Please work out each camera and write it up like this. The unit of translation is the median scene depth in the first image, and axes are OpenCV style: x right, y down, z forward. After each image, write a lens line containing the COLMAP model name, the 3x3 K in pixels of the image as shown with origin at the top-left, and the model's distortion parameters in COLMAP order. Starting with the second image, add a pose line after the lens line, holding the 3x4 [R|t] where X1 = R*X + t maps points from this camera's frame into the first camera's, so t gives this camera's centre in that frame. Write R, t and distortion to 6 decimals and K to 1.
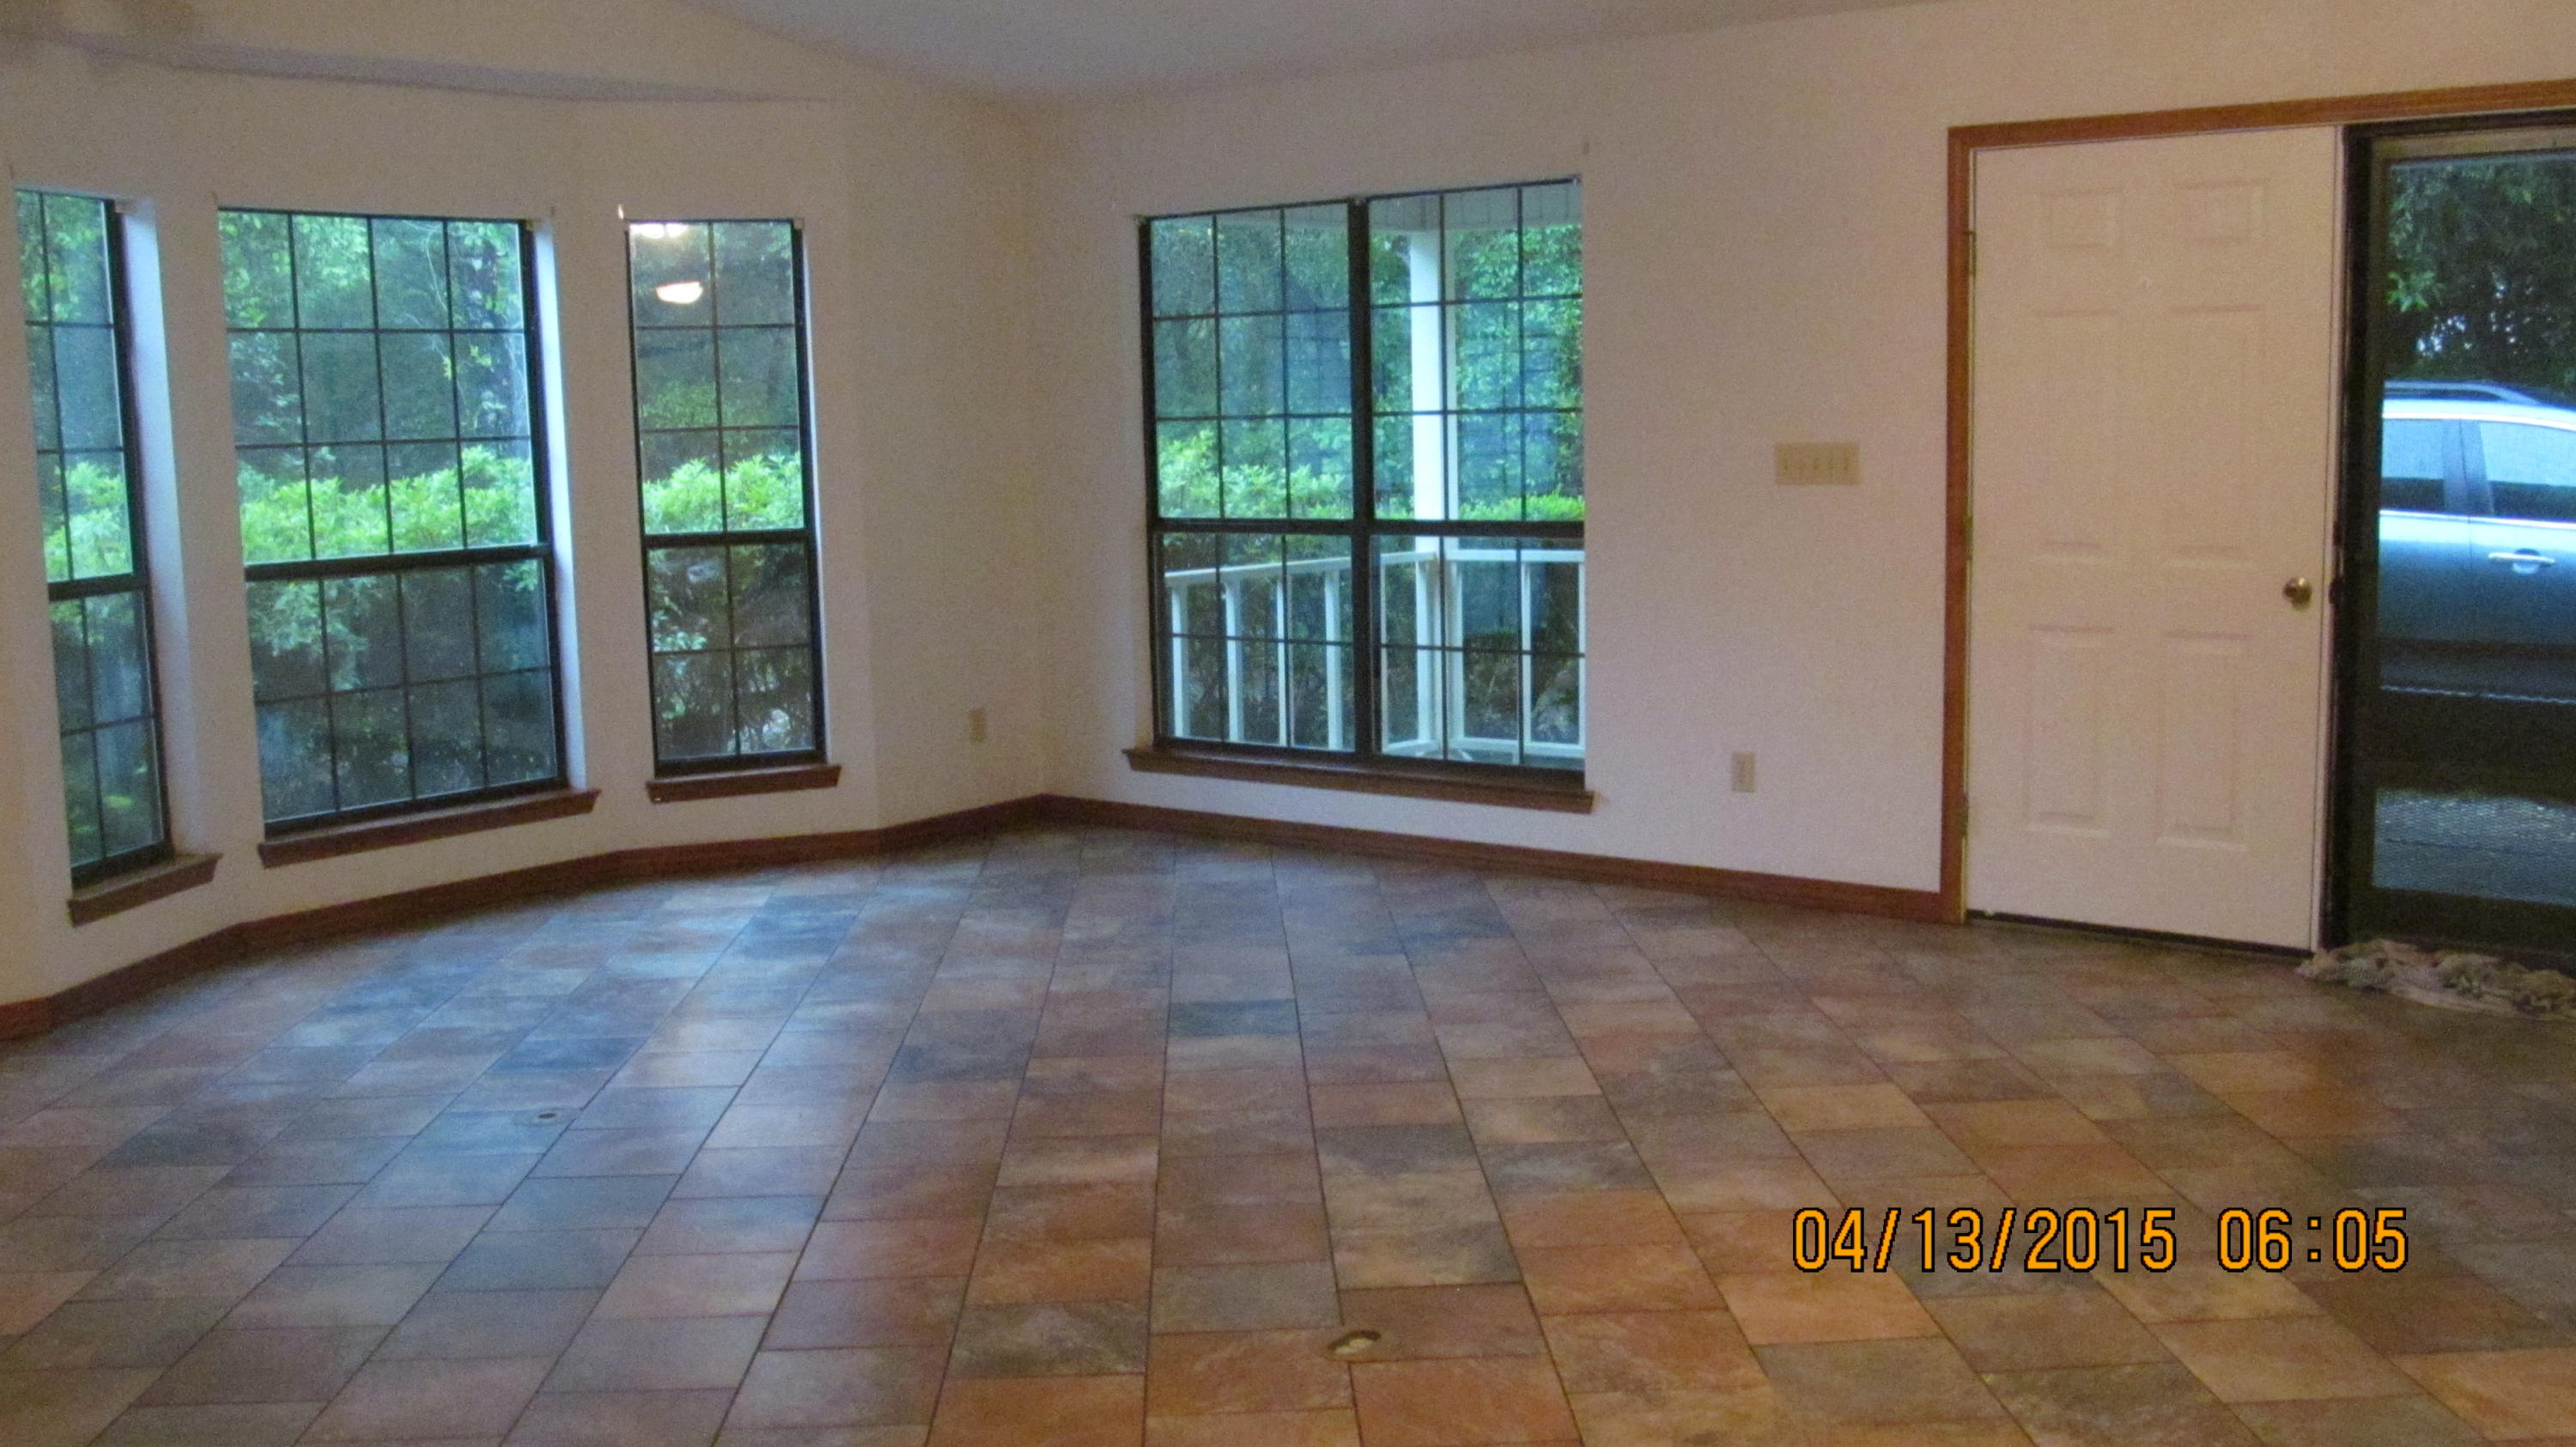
lens RADIAL K [[2517.4, 0, 1295.9], [0, 2517.4, 709.0], [0, 0, 1]] dist [-0.038283, 0.000000]
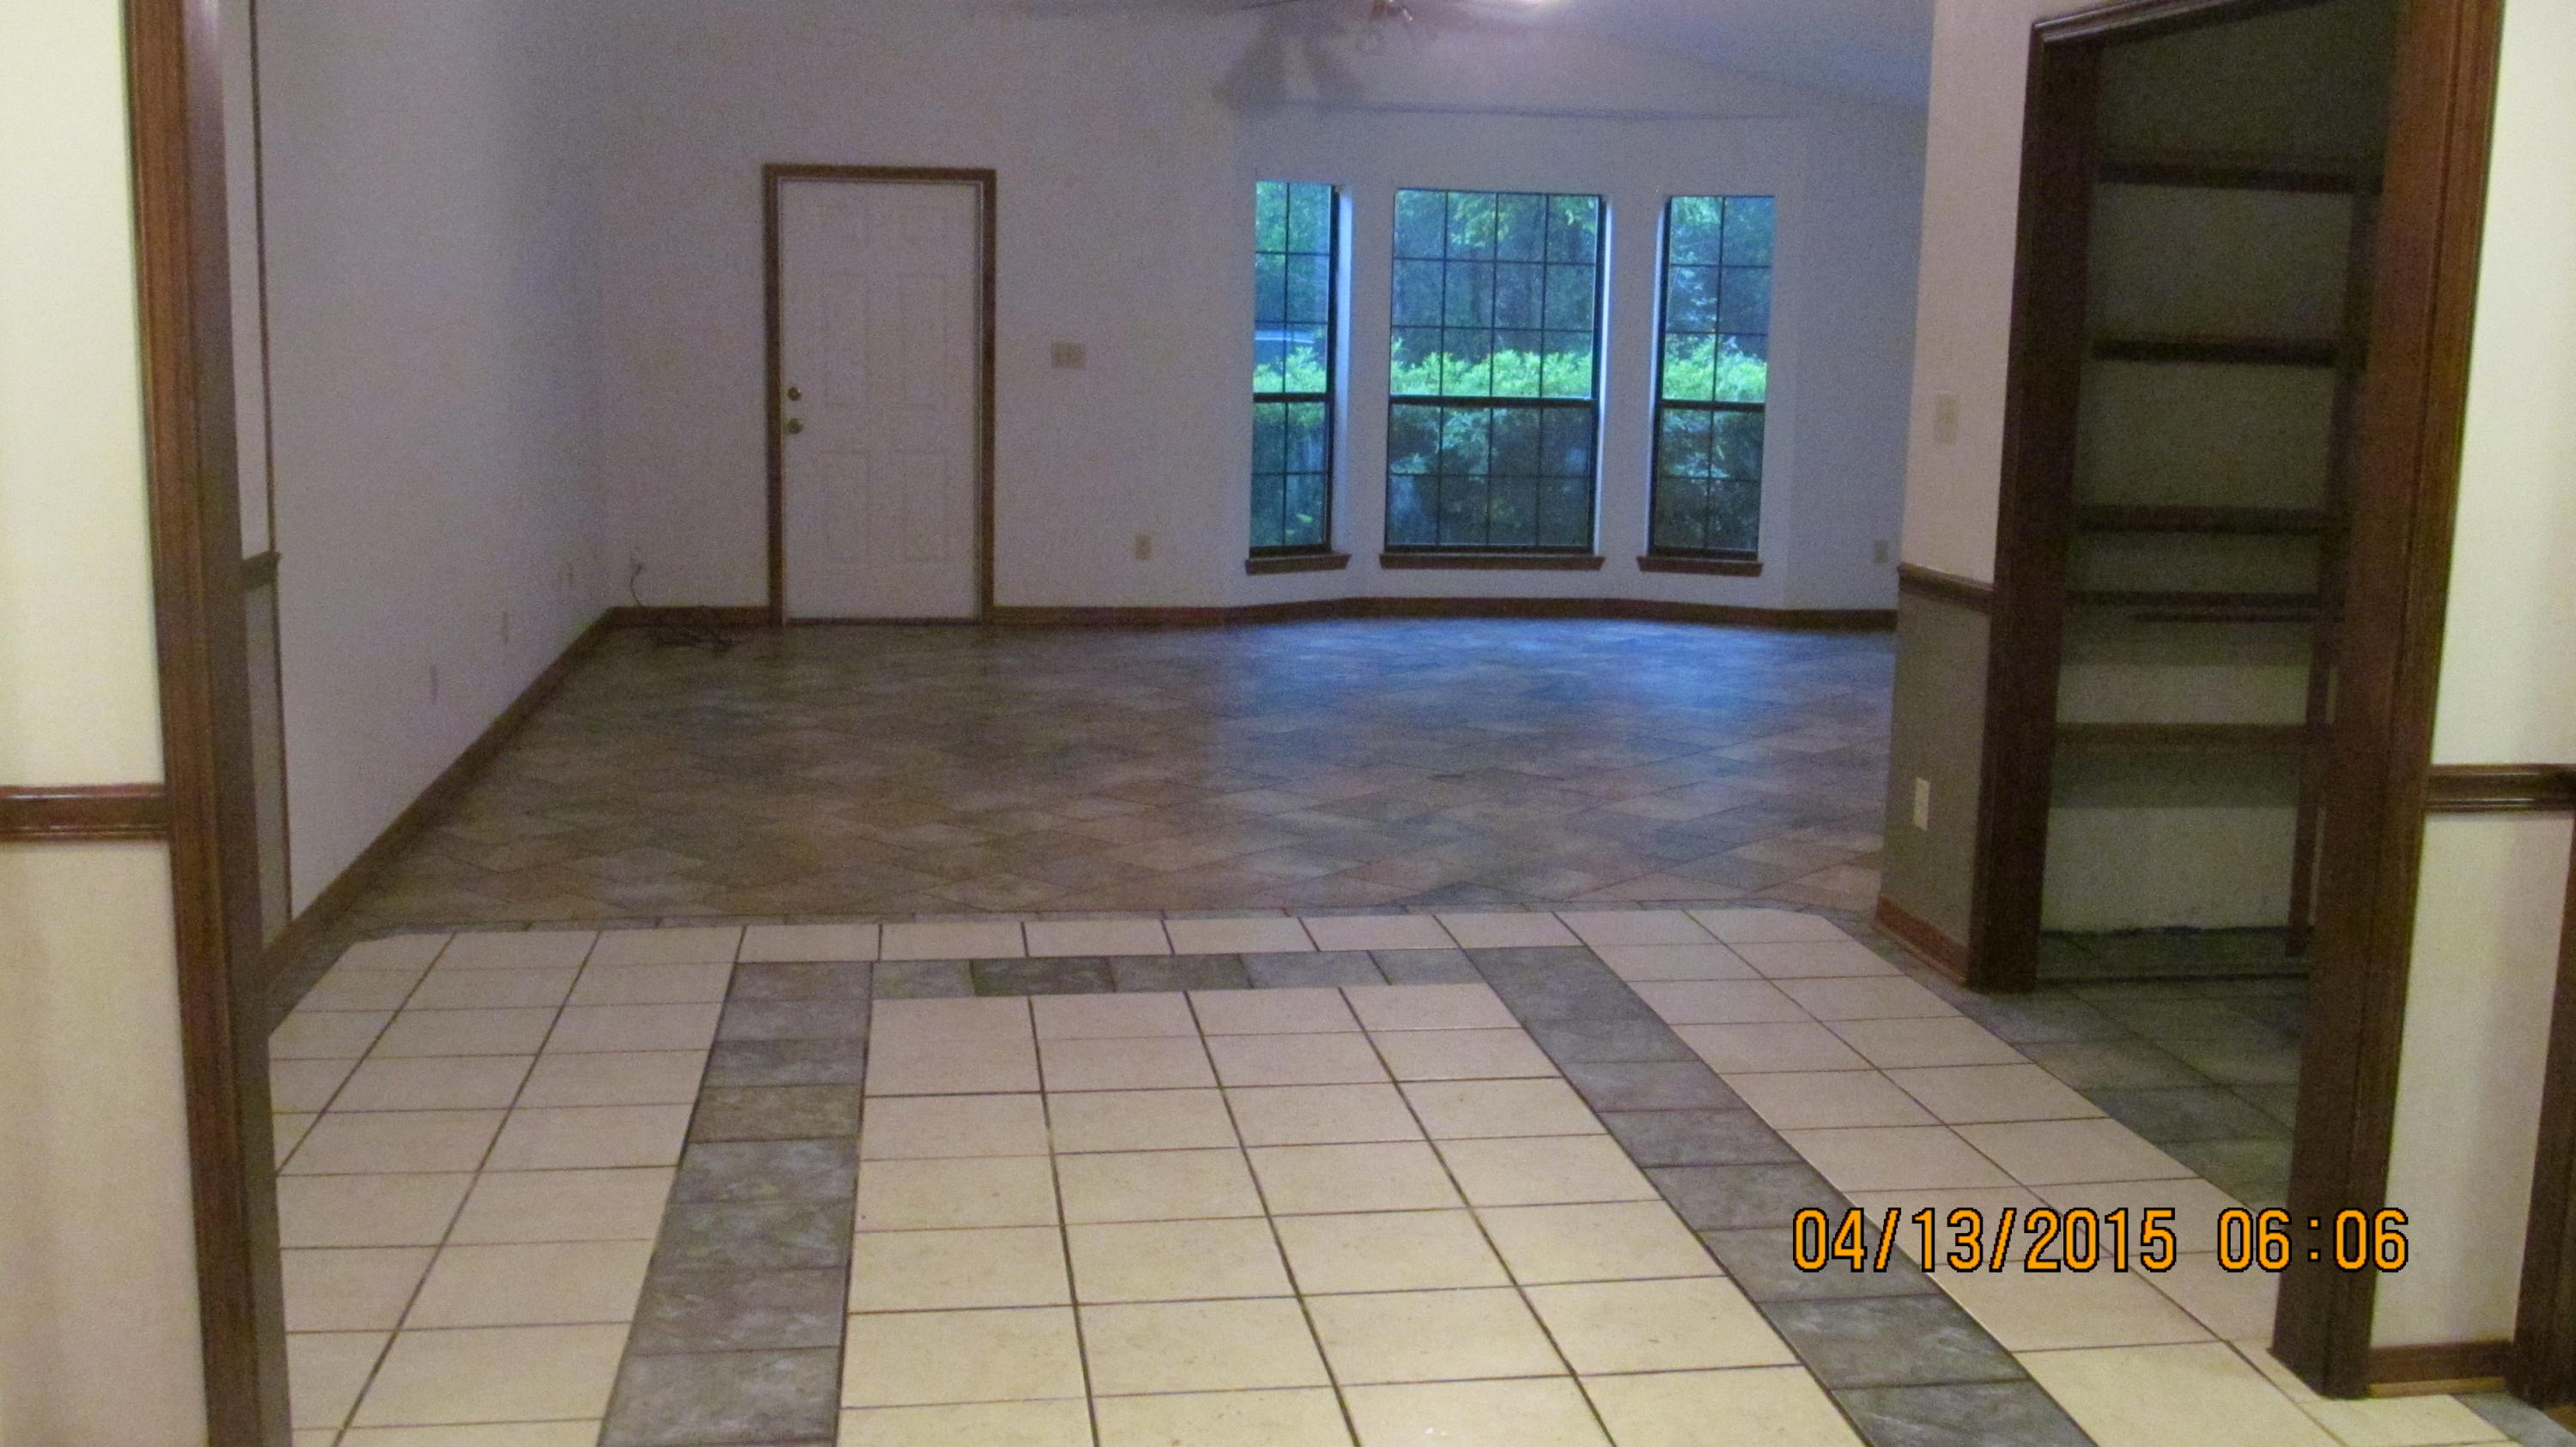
lens RADIAL K [[2517.4, 0, 1288.0], [0, 2517.4, 727.5], [0, 0, 1]] dist [-0.038283, 0.000000]
pose [[0.738208, 0.156821, -0.656091, 0.668831], [-0.127526, 0.987508, 0.092550, 0.017986], [0.662409, 0.015347, 0.748985, -0.338373]]
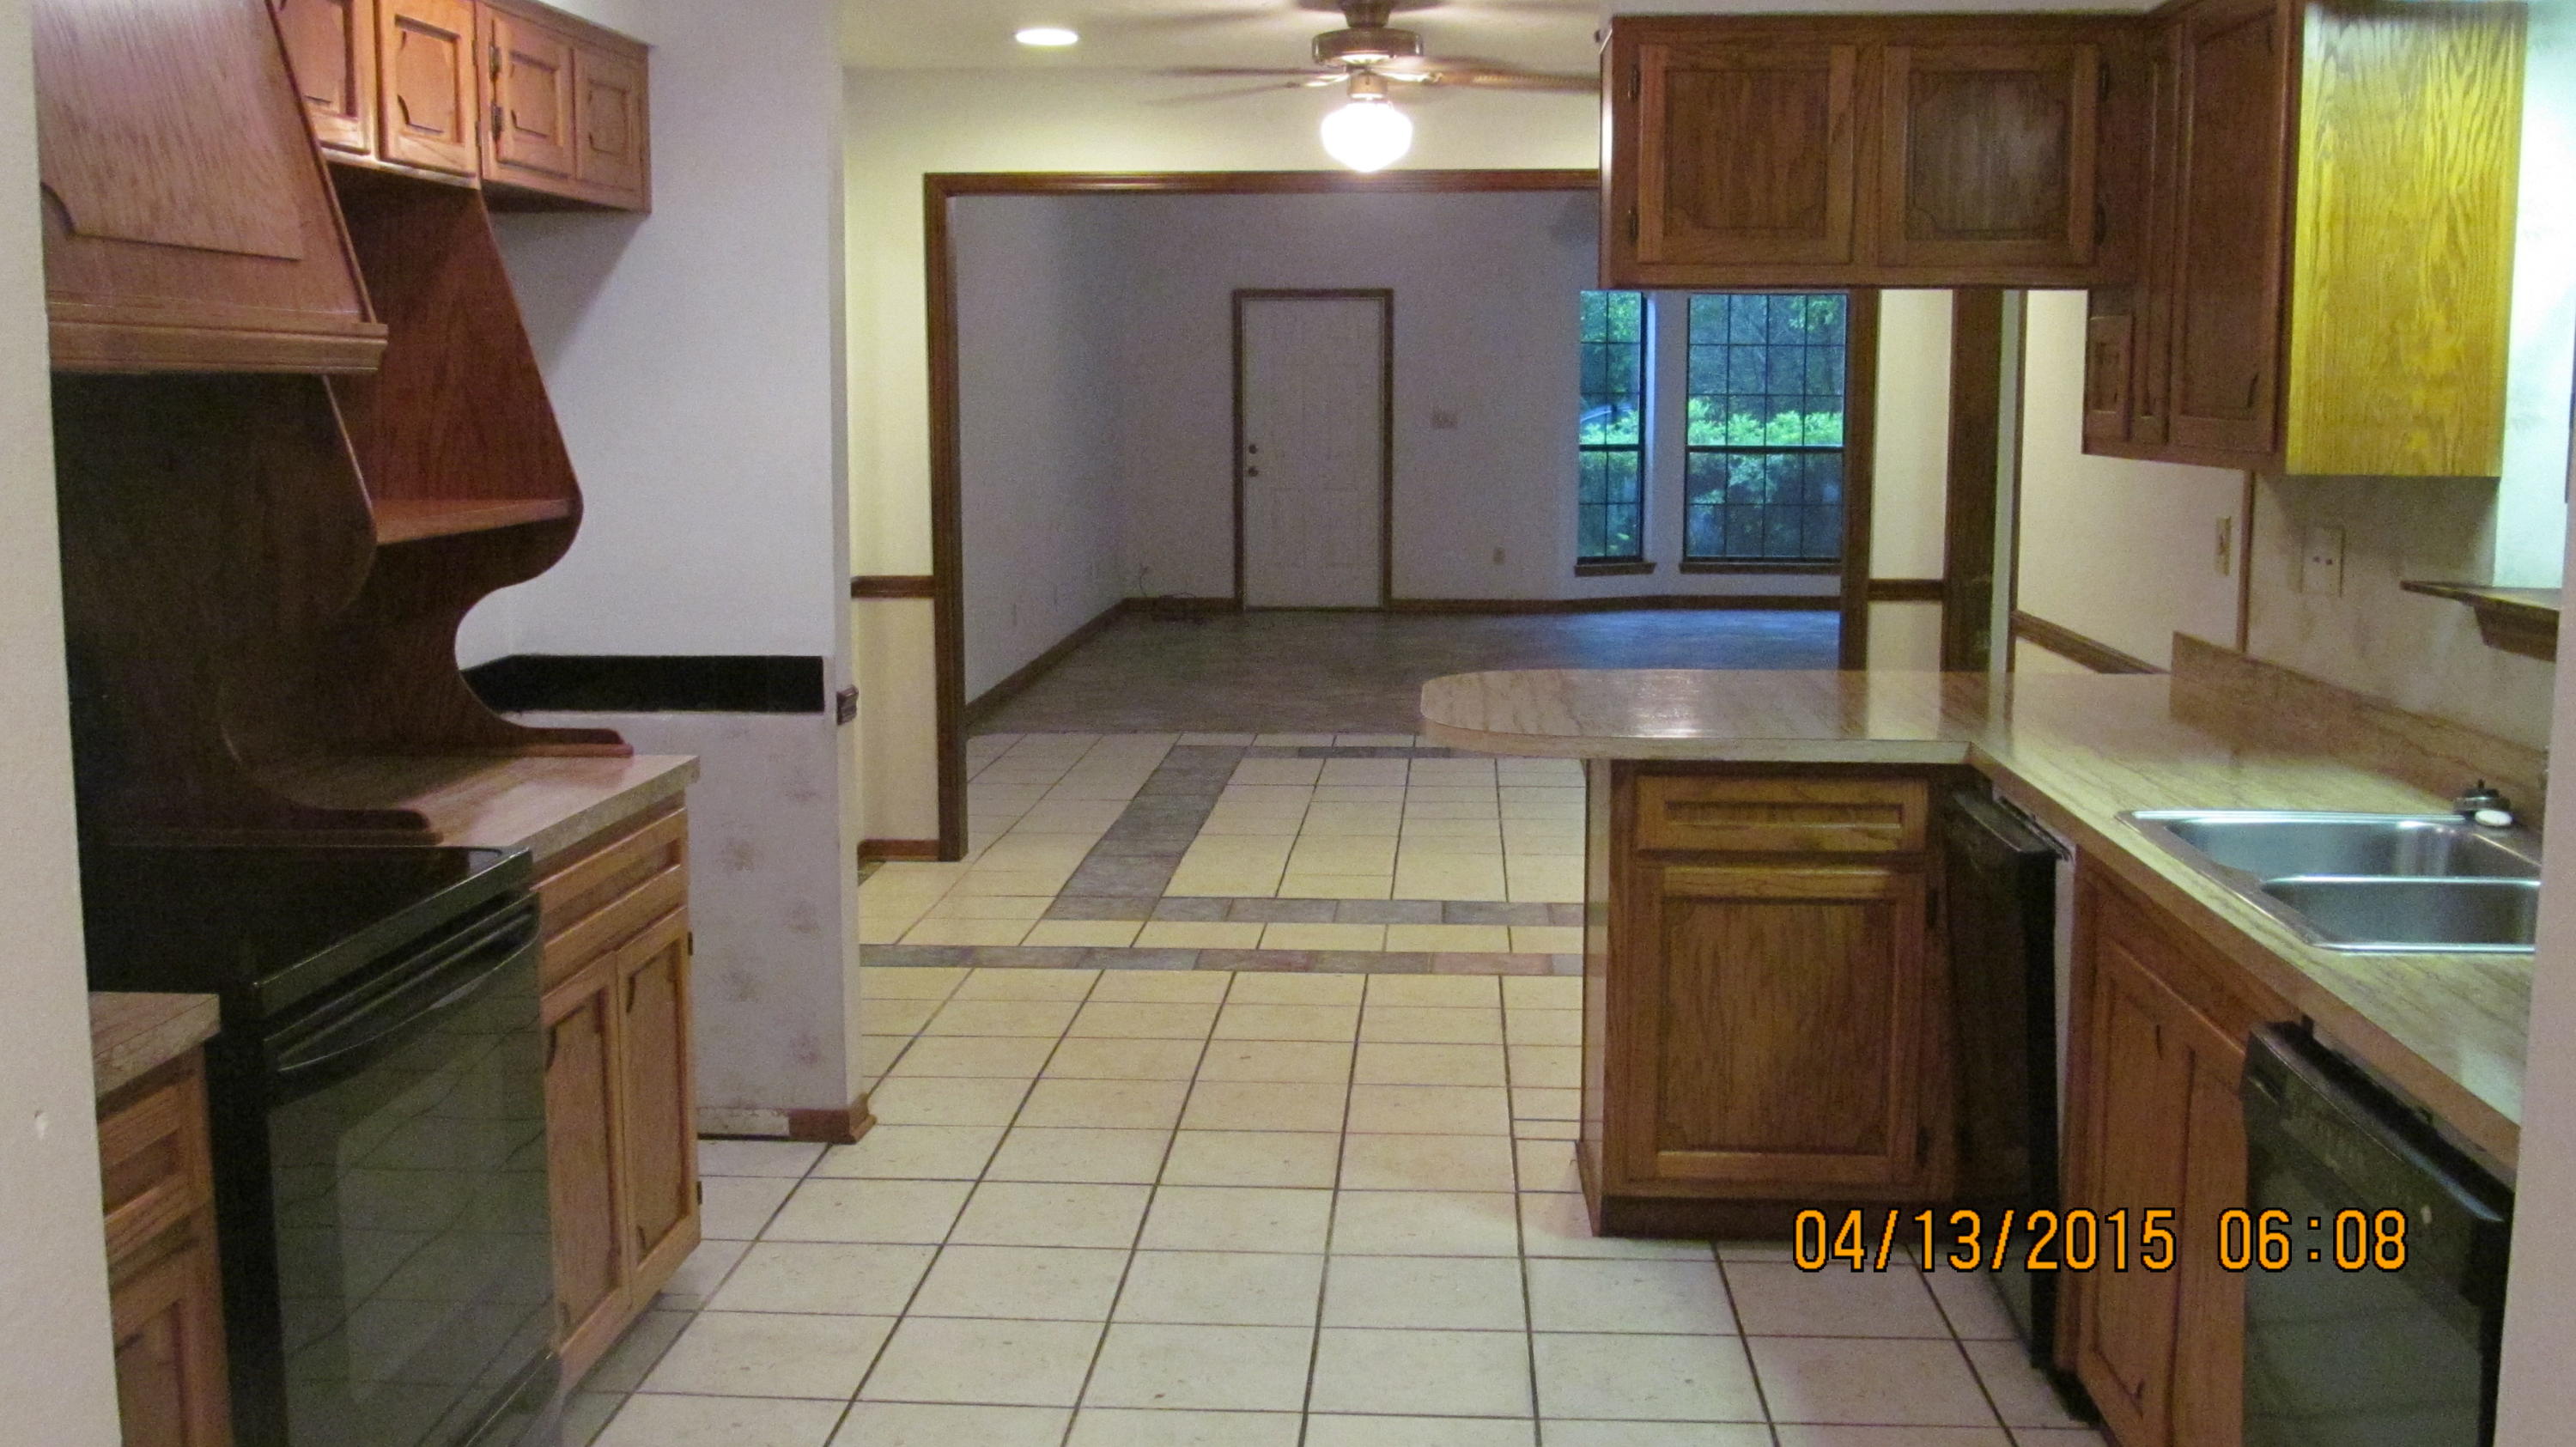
lens RADIAL K [[2517.4, 0, 1273.9], [0, 2517.4, 729.7], [0, 0, 1]] dist [-0.038283, 0.000000]
pose [[0.583522, 0.152072, -0.797732, 1.201664], [-0.122606, 0.987548, 0.098574, 0.020897], [0.802789, 0.040287, 0.594901, -0.670332]]
